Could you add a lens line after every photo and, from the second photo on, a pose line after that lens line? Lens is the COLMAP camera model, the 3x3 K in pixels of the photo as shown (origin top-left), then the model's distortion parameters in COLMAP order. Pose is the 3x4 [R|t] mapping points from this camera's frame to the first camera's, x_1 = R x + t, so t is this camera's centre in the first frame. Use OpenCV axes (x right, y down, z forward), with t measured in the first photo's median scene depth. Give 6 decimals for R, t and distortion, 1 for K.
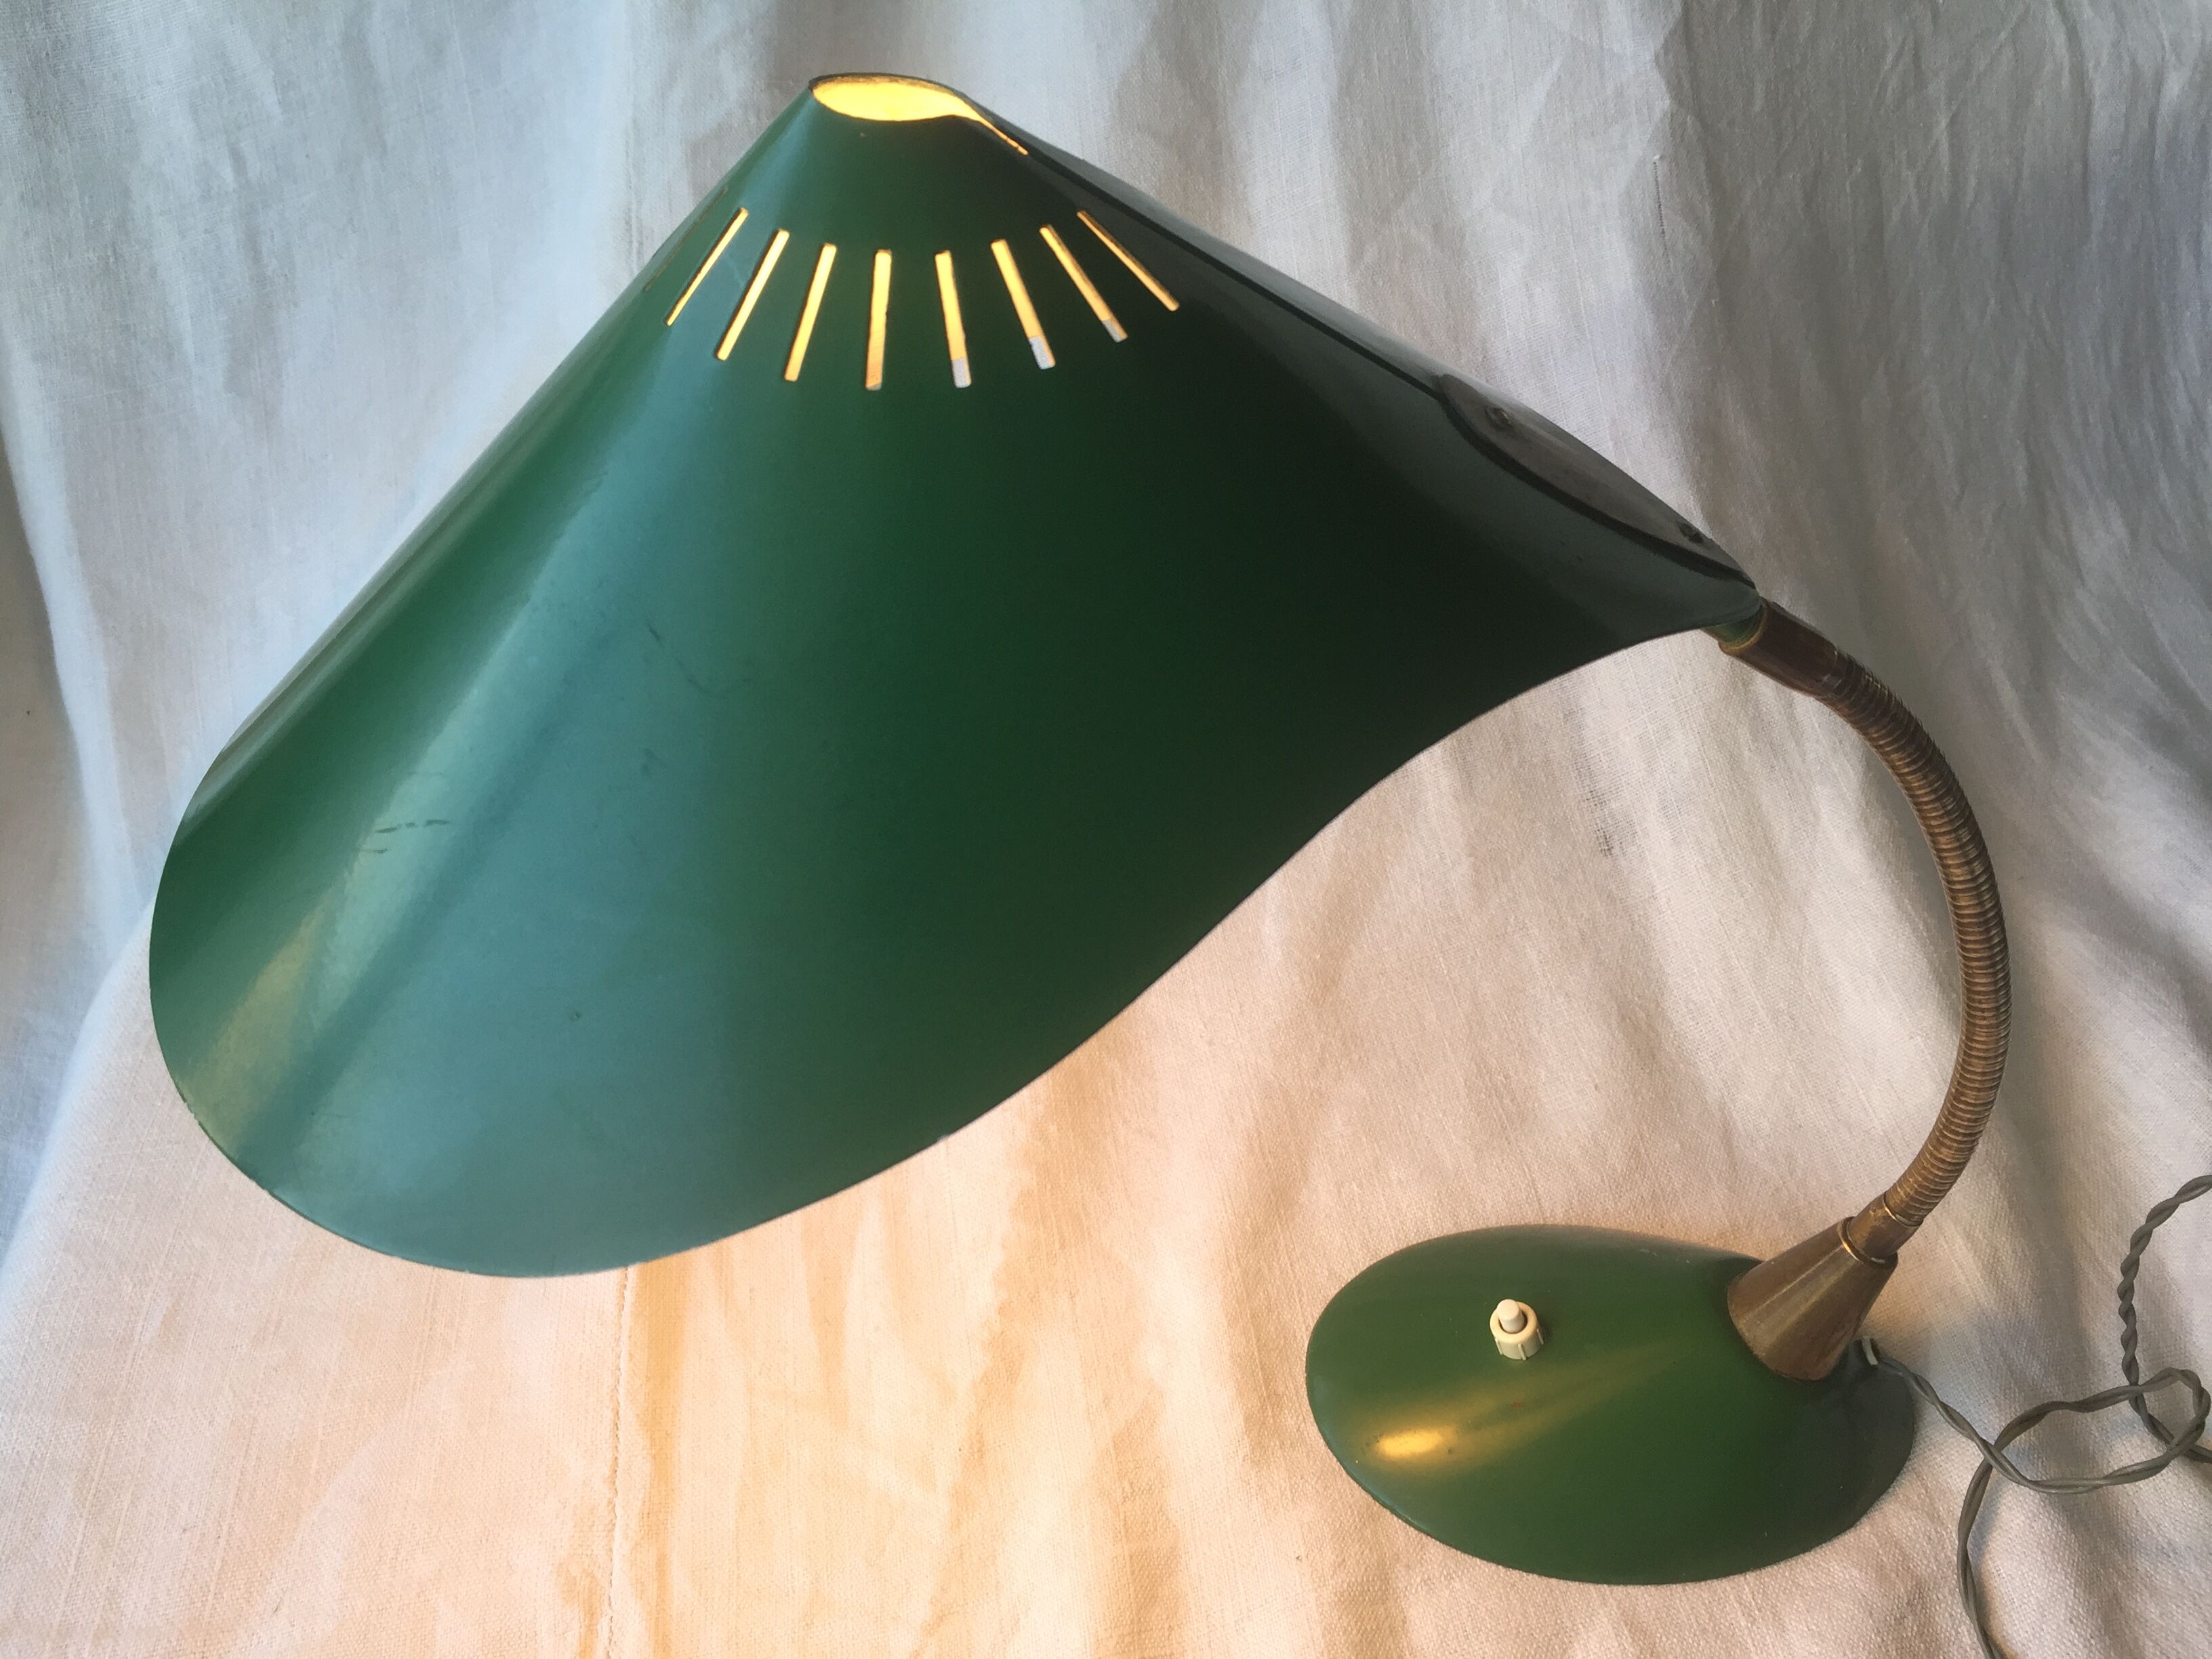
lens RADIAL K [[1864.2, 0, 1106.0], [0, 1864.2, 829.5], [0, 0, 1]] dist [0.126461, -0.150971]
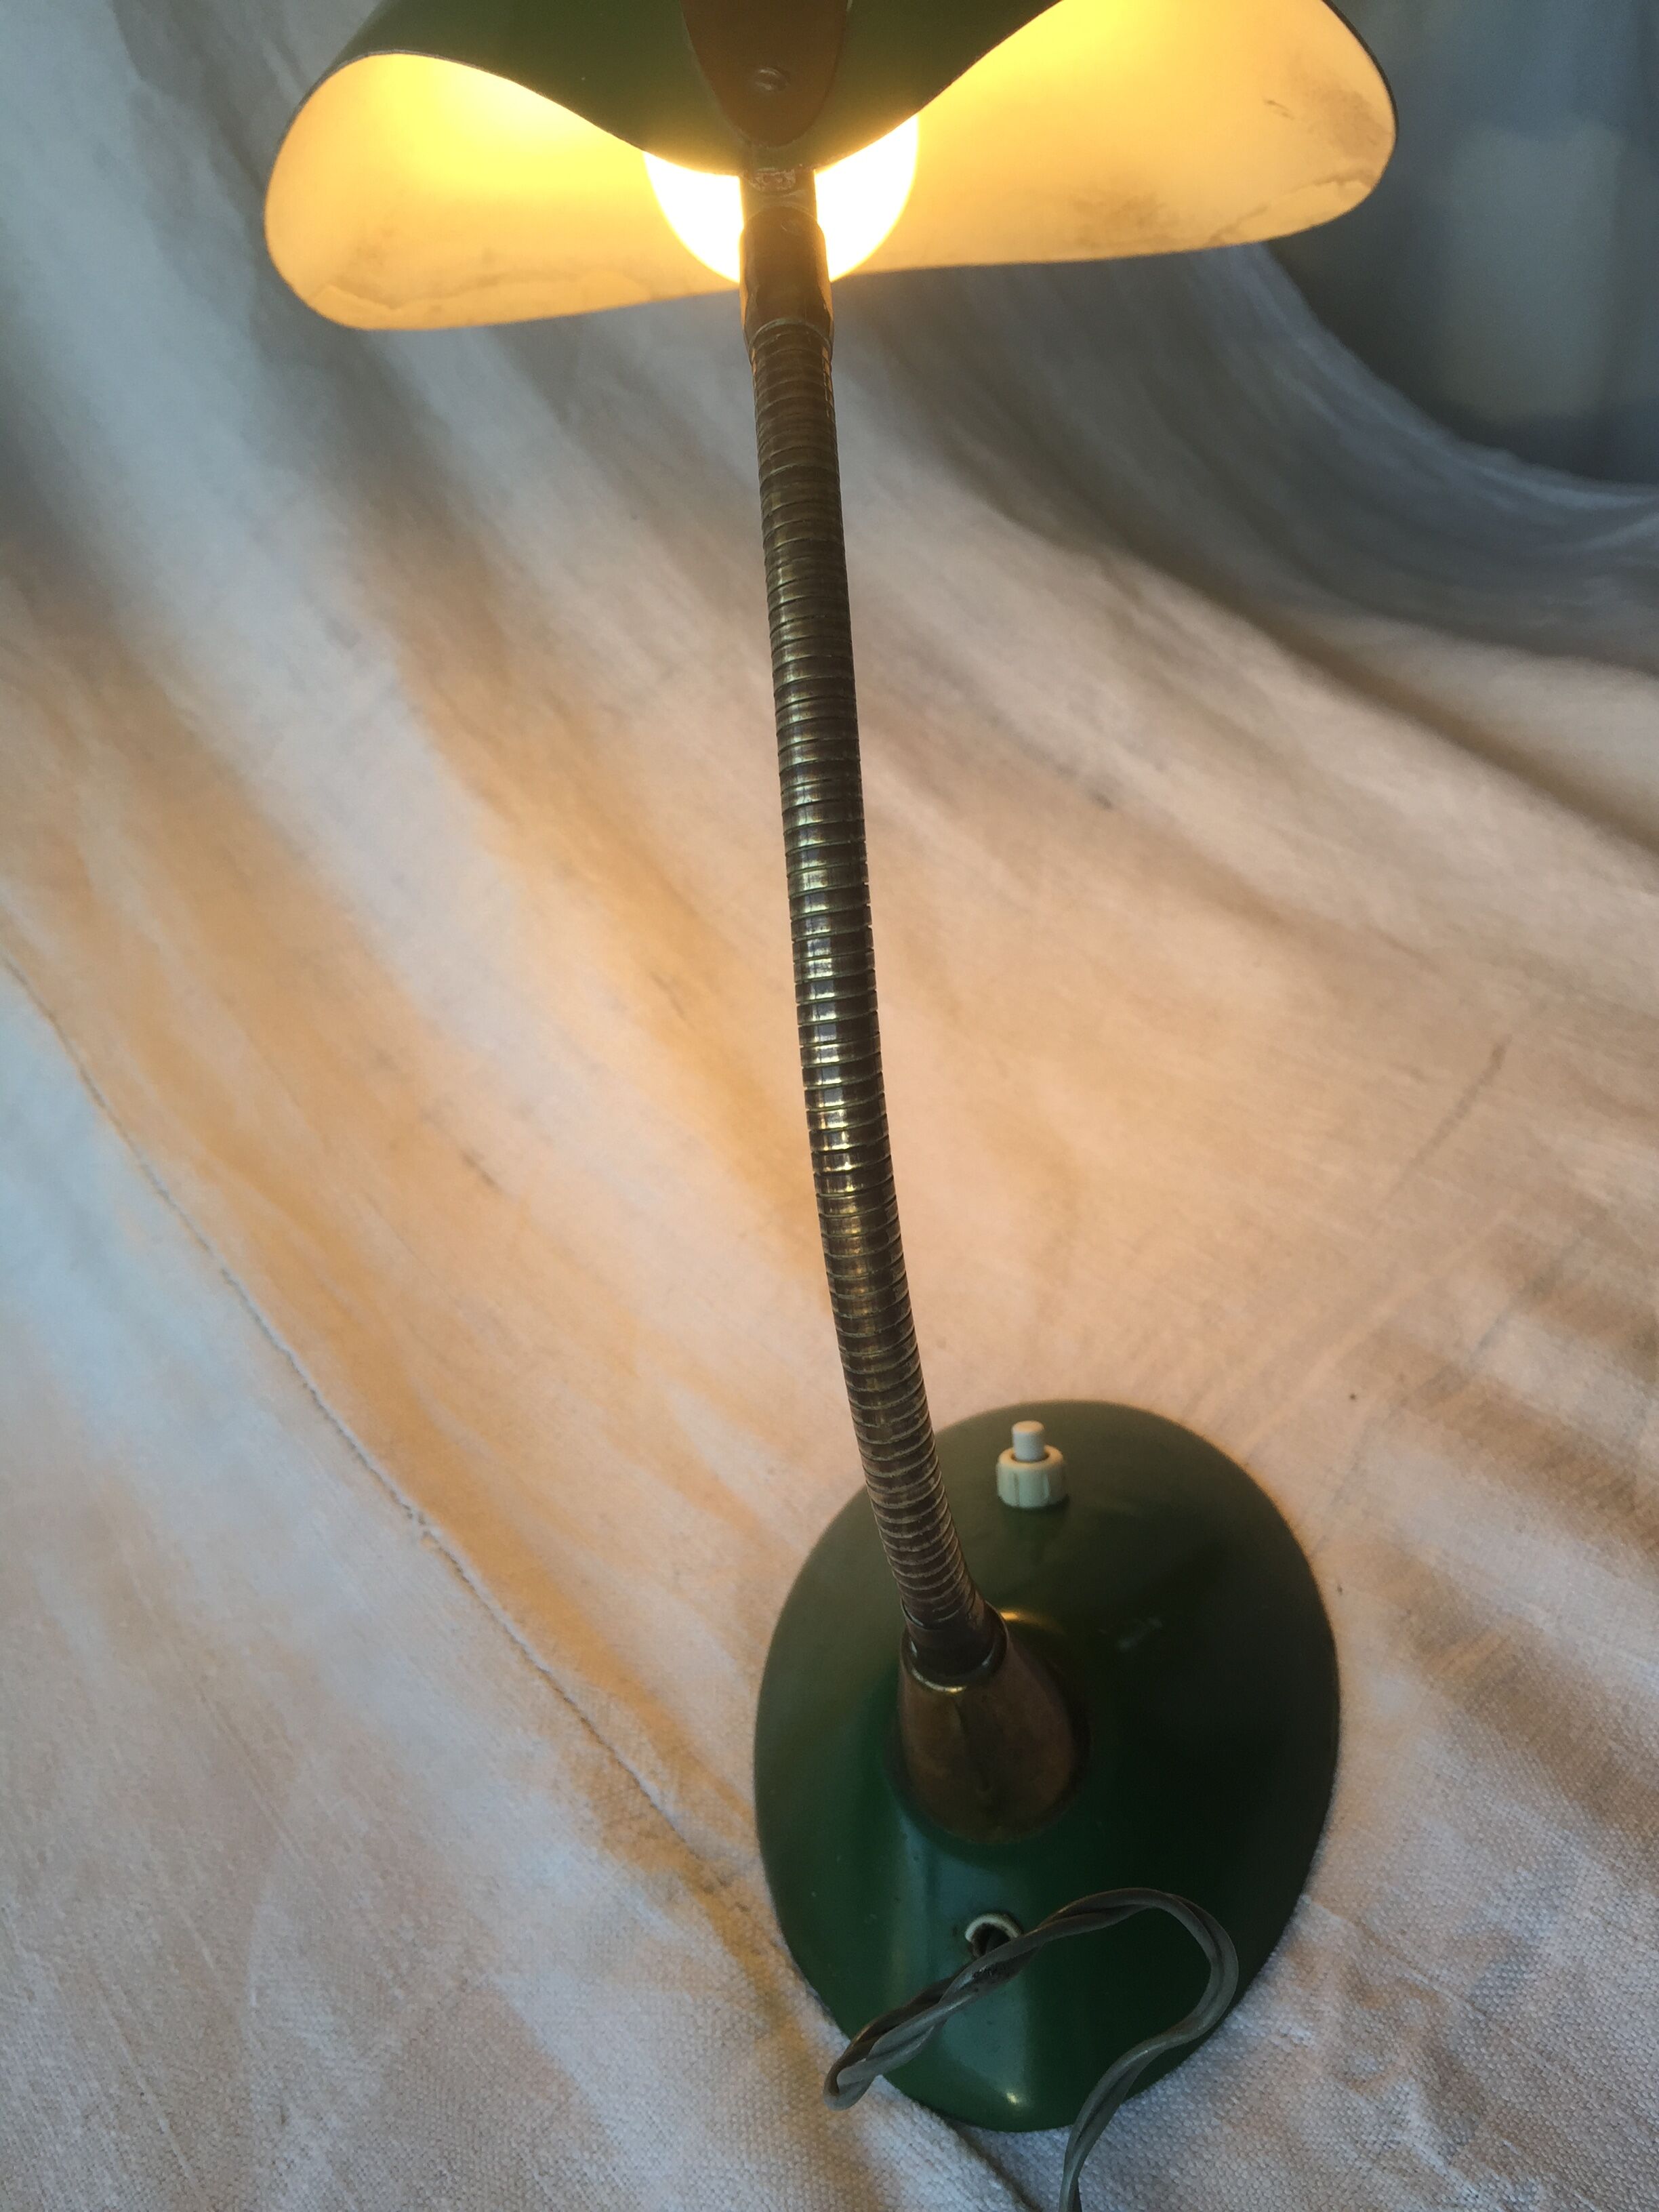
lens RADIAL K [[1864.2, 0, 790.3], [0, 1864.2, 1112.4], [0, 0, 1]] dist [0.126461, -0.150971]
pose [[0.858865, -0.414549, 0.300831, -0.193404], [0.455375, 0.886880, -0.077953, 0.129149], [-0.234486, 0.203942, 0.950486, 0.129617]]
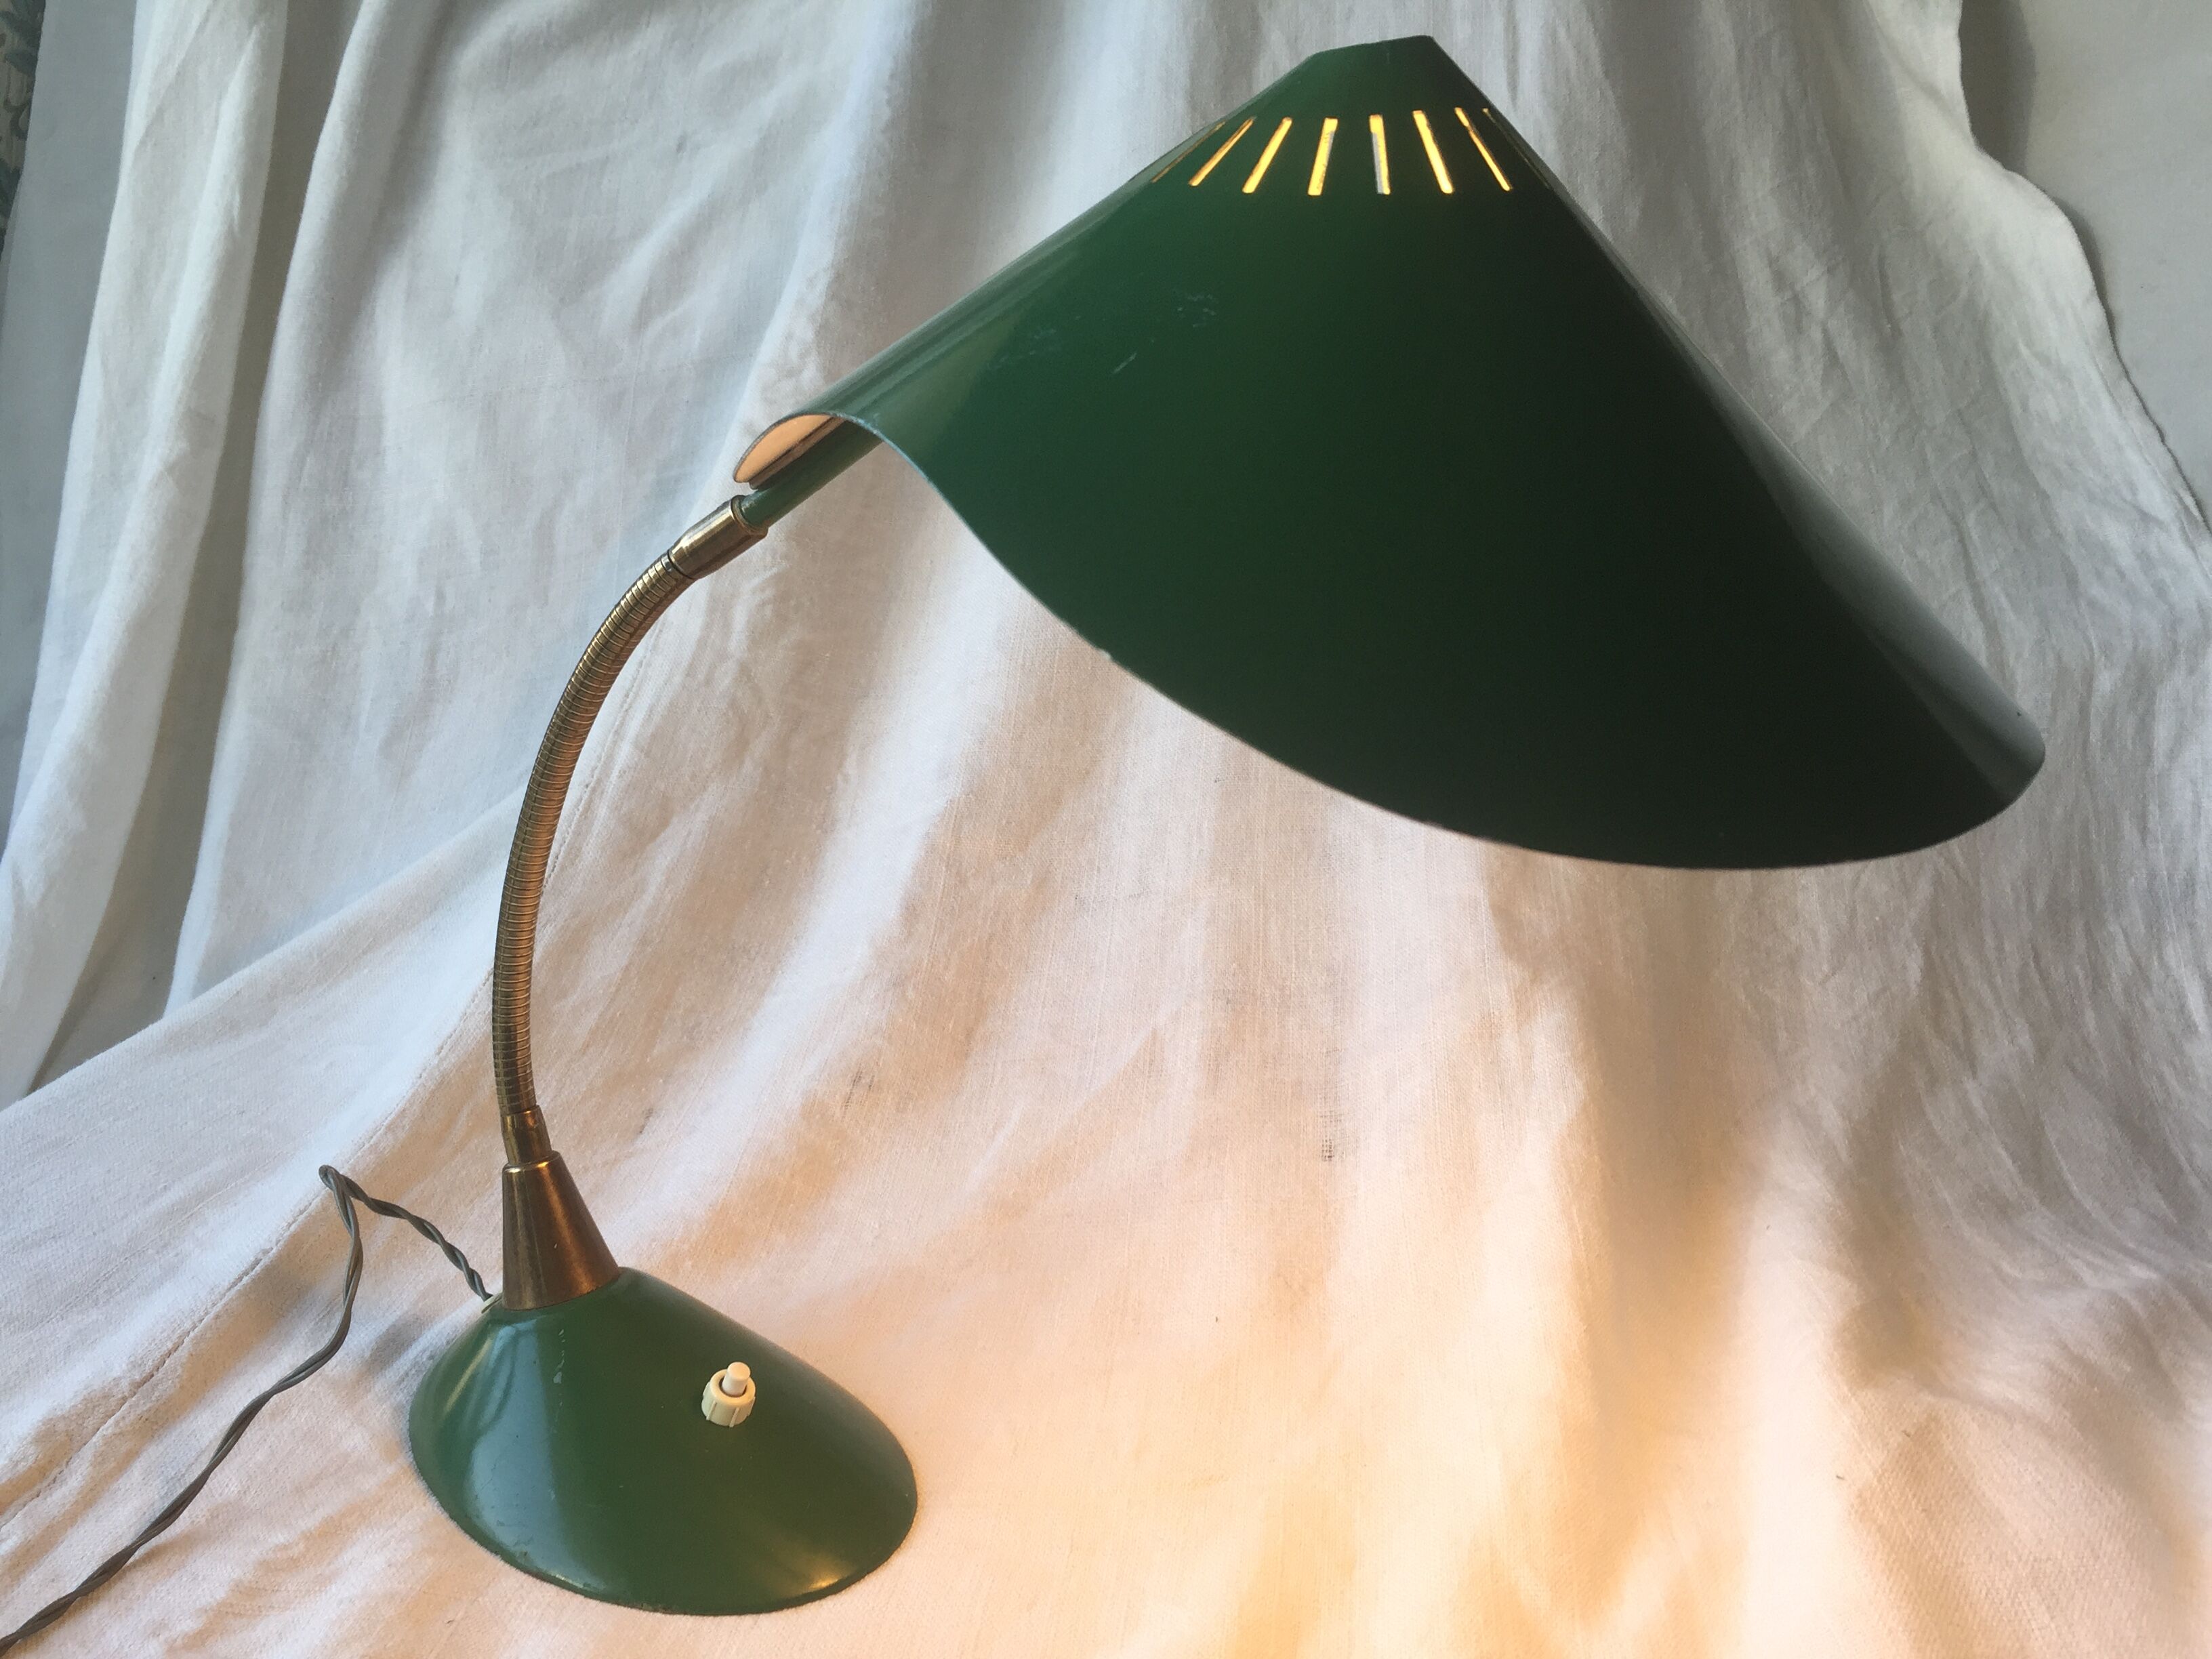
lens RADIAL K [[1894.9, 0, 1106.0], [0, 1894.9, 829.5], [0, 0, 1]] dist [0.013745, -0.003296]
pose [[0.966473, 0.079341, -0.244202, 0.328133], [-0.174840, 0.899863, -0.399596, 0.241193], [0.188044, 0.428895, 0.883566, -0.012013]]
